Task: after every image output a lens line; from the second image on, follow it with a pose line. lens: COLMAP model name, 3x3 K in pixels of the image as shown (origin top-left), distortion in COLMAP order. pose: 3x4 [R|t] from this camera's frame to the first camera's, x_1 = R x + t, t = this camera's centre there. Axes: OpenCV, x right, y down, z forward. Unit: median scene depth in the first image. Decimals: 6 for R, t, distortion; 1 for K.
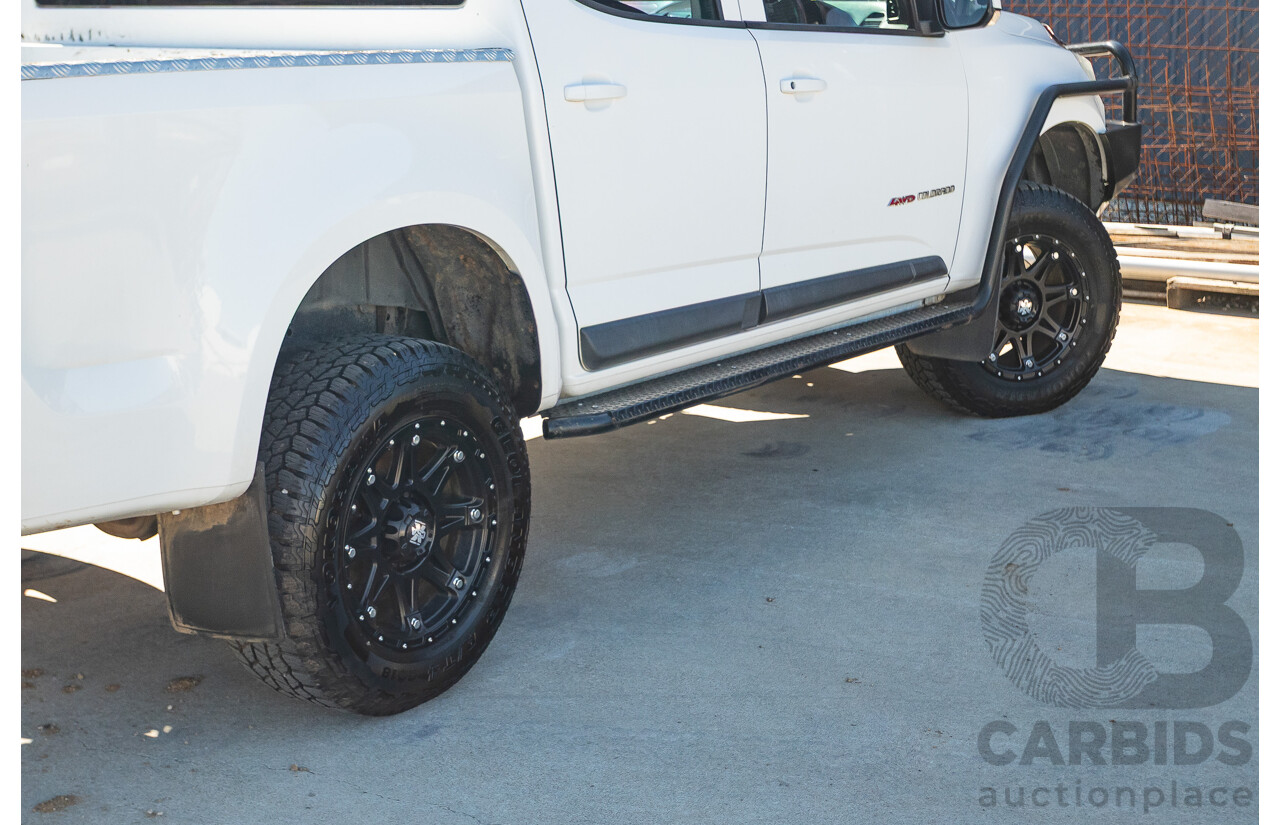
lens RADIAL K [[2066.2, 0, 633.5], [0, 2066.2, 398.0], [0, 0, 1]] dist [-0.022487, -0.009193]
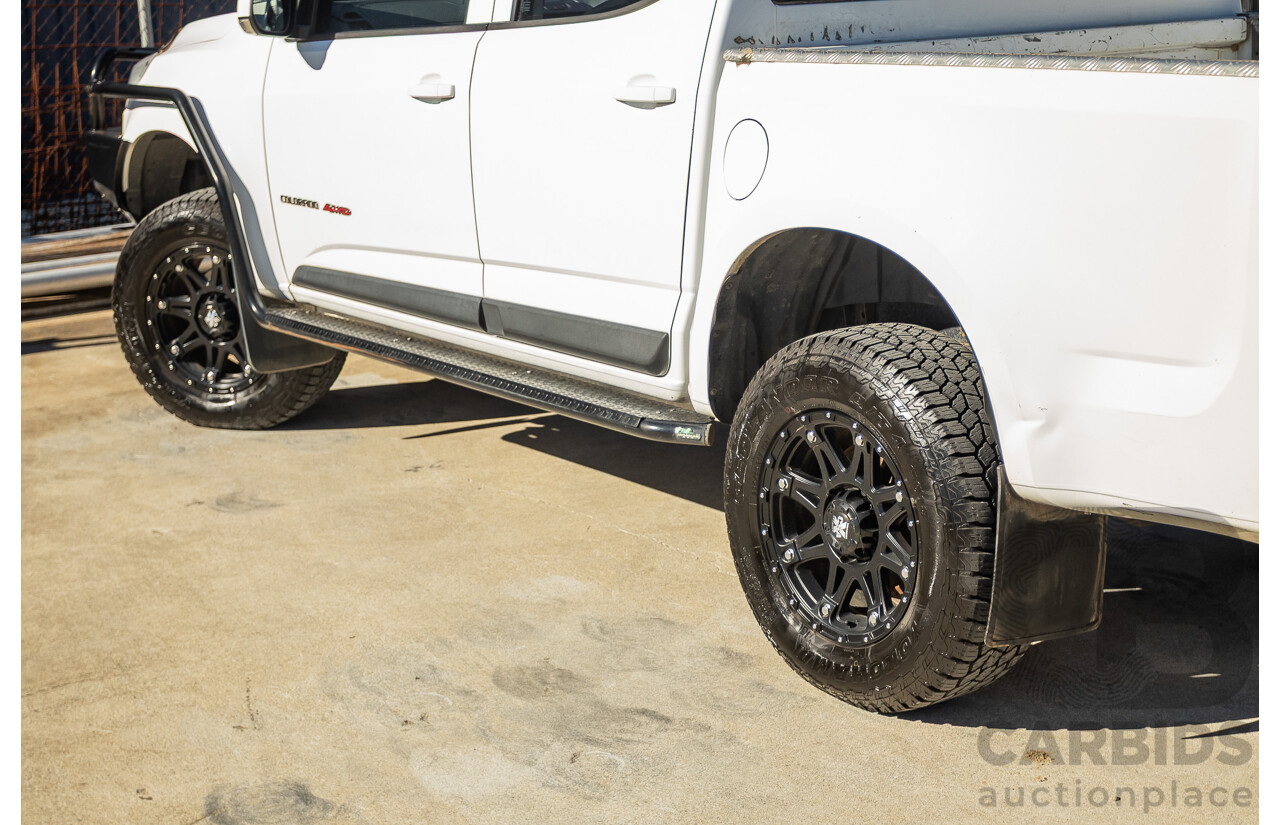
lens RADIAL K [[2137.7, 0, 634.0], [0, 2137.7, 393.7], [0, 0, 1]] dist [-0.027625, 0.022041]
pose [[0.338704, -0.201478, 0.919068, -1.286052], [0.214198, 0.967667, 0.133194, -0.186280], [-0.916187, 0.151750, 0.370909, 0.856680]]
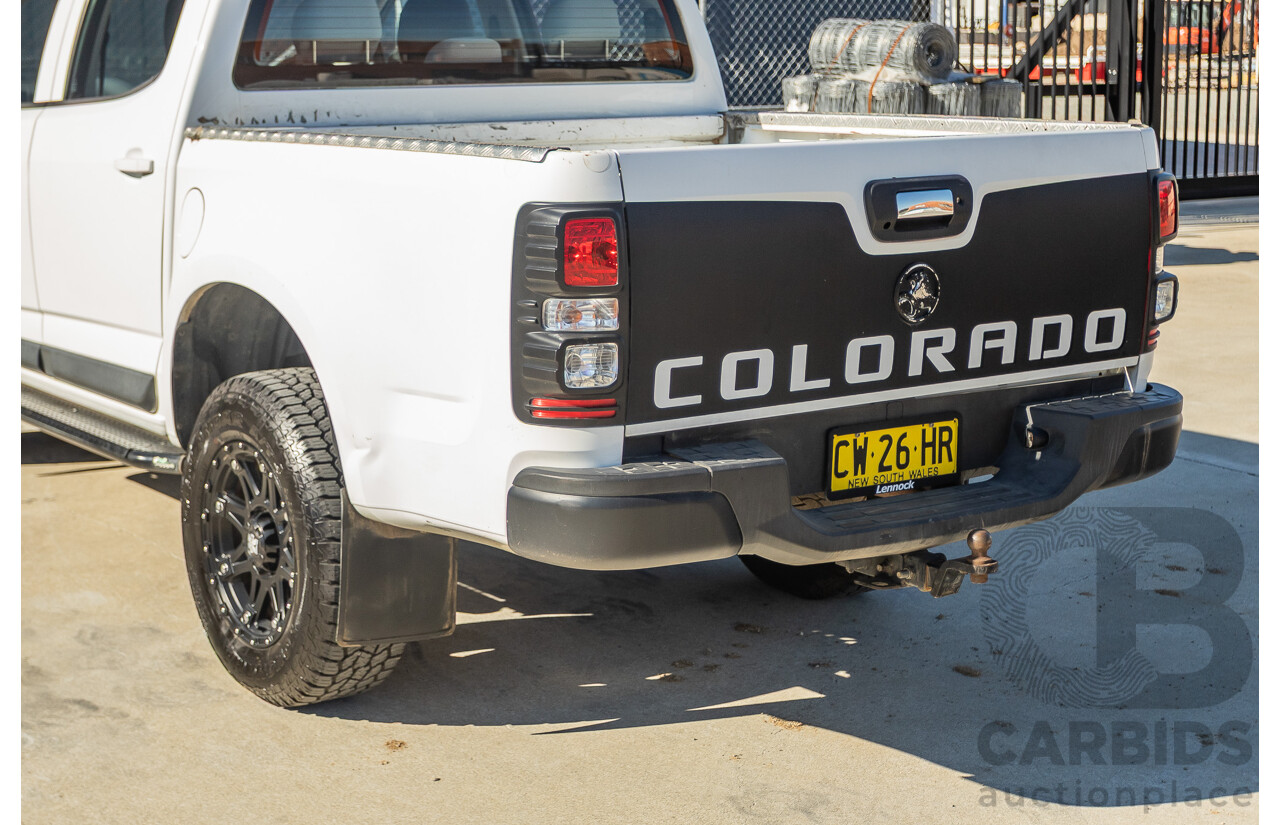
lens RADIAL K [[2066.2, 0, 633.5], [0, 2066.2, 398.0], [0, 0, 1]] dist [-0.022487, -0.009193]
pose [[0.326991, -0.157476, 0.931815, -1.299387], [0.186546, 0.977373, 0.099712, -0.125806], [-0.926433, 0.141221, 0.348968, 0.584009]]
